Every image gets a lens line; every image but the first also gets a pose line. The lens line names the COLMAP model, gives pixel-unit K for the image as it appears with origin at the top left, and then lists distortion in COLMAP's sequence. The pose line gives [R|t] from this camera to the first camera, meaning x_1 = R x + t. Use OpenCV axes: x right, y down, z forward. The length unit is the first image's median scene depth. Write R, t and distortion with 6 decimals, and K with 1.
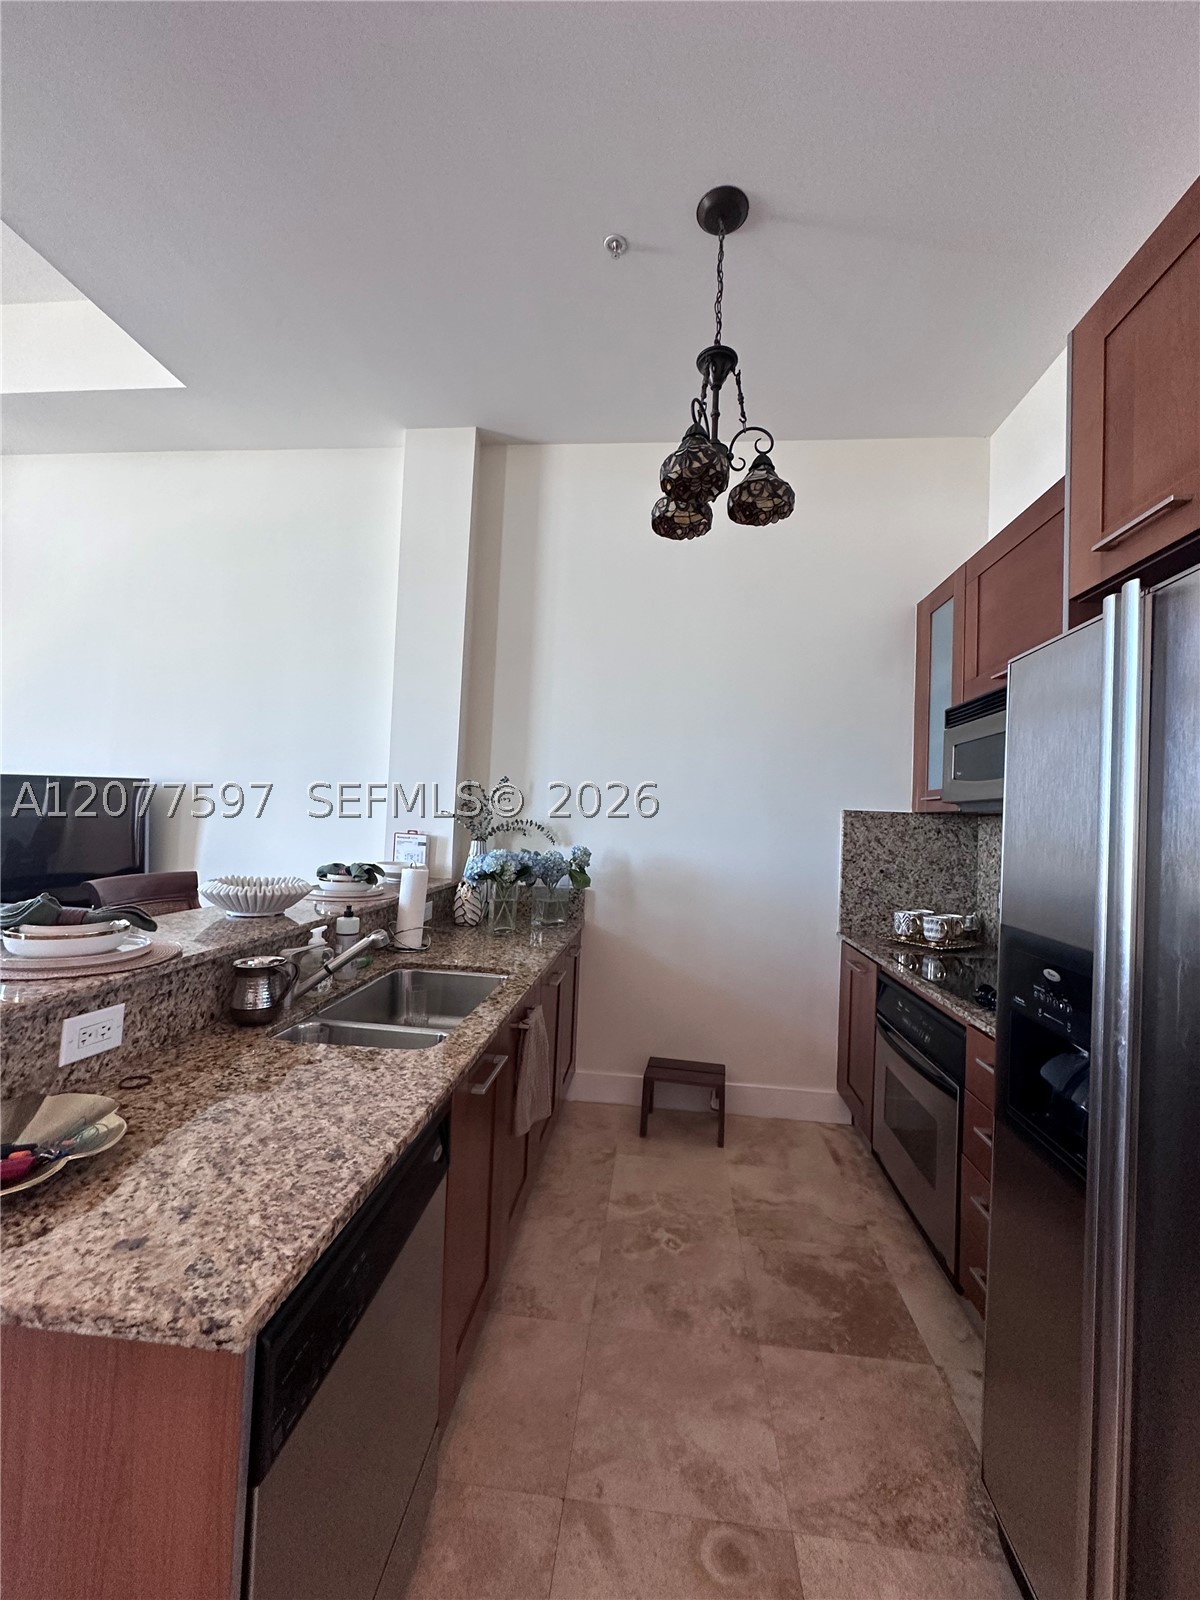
lens RADIAL K [[631.6, 0, 600.0], [0, 631.6, 800.0], [0, 0, 1]] dist [-0.006940, 0.000399]
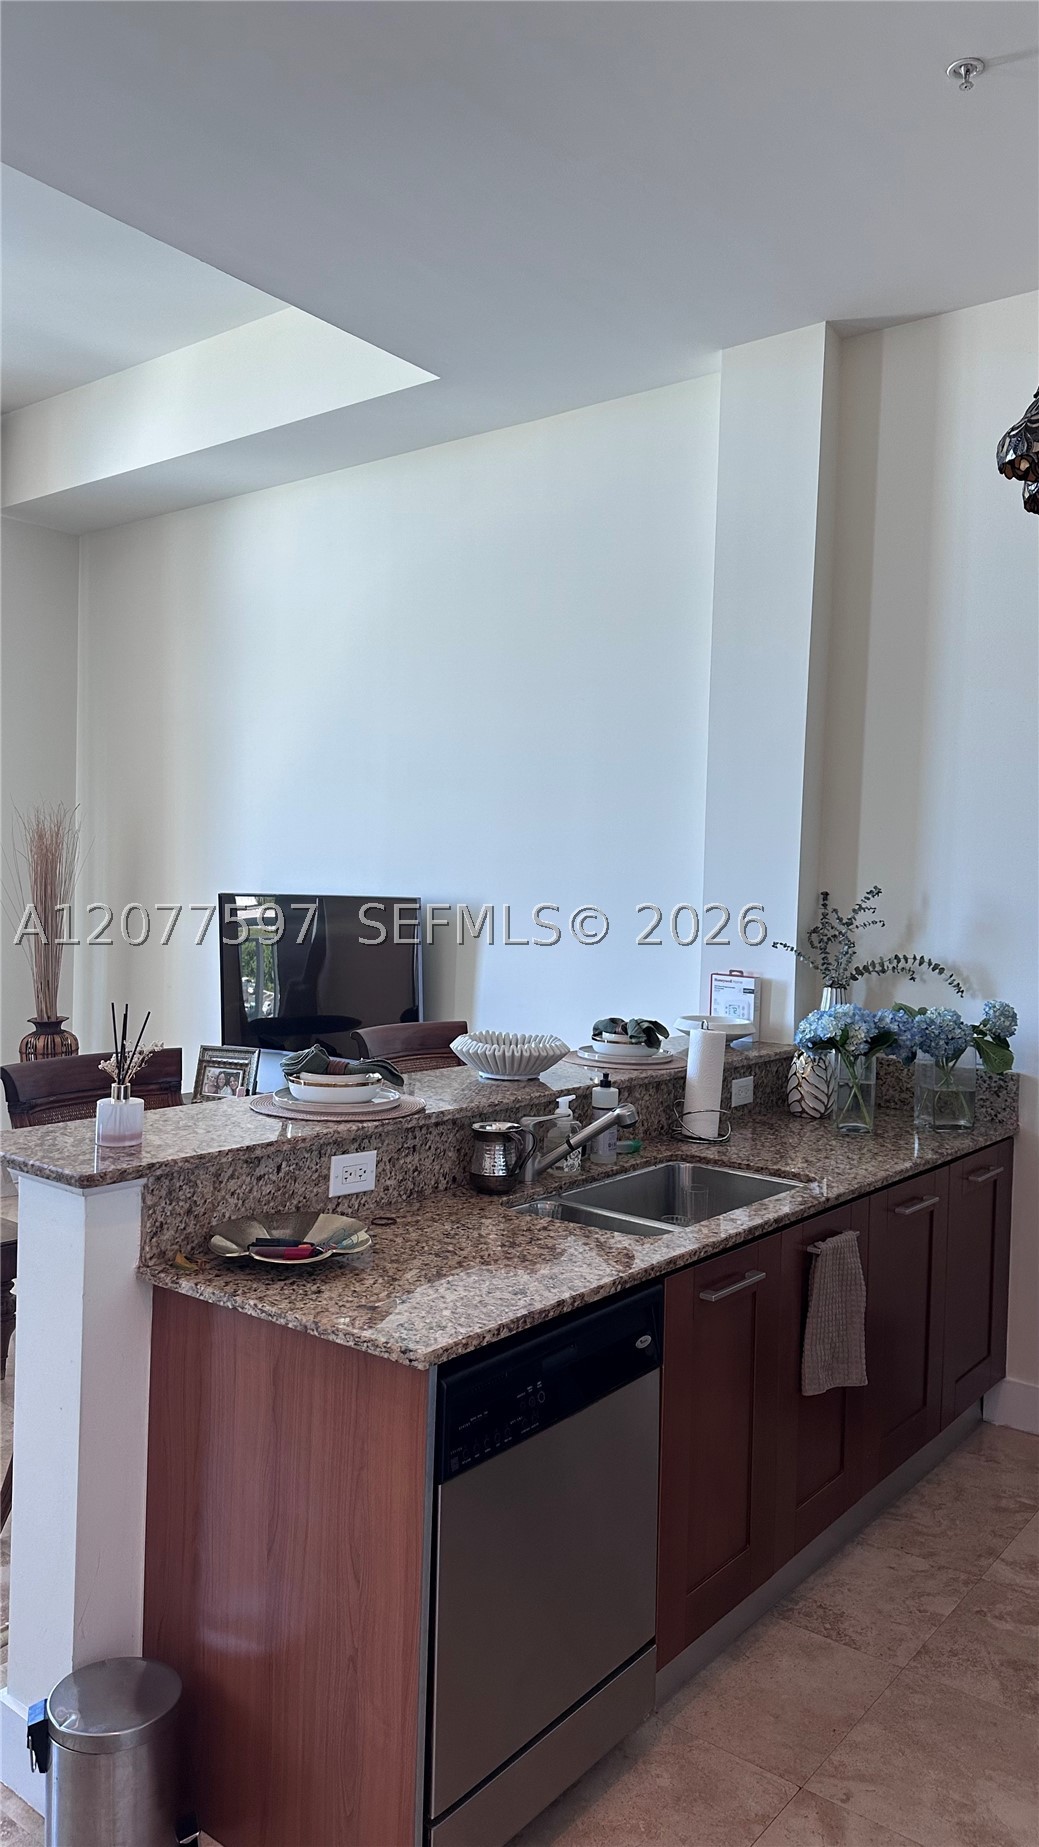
lens RADIAL K [[1289.6, 0, 519.5], [0, 1289.6, 923.5], [0, 0, 1]] dist [0.101893, -0.171224]
pose [[0.840680, -0.005704, -0.541502, 0.526159], [0.025417, 0.999258, 0.028934, -0.097579], [0.540935, -0.038087, 0.840201, -0.575406]]
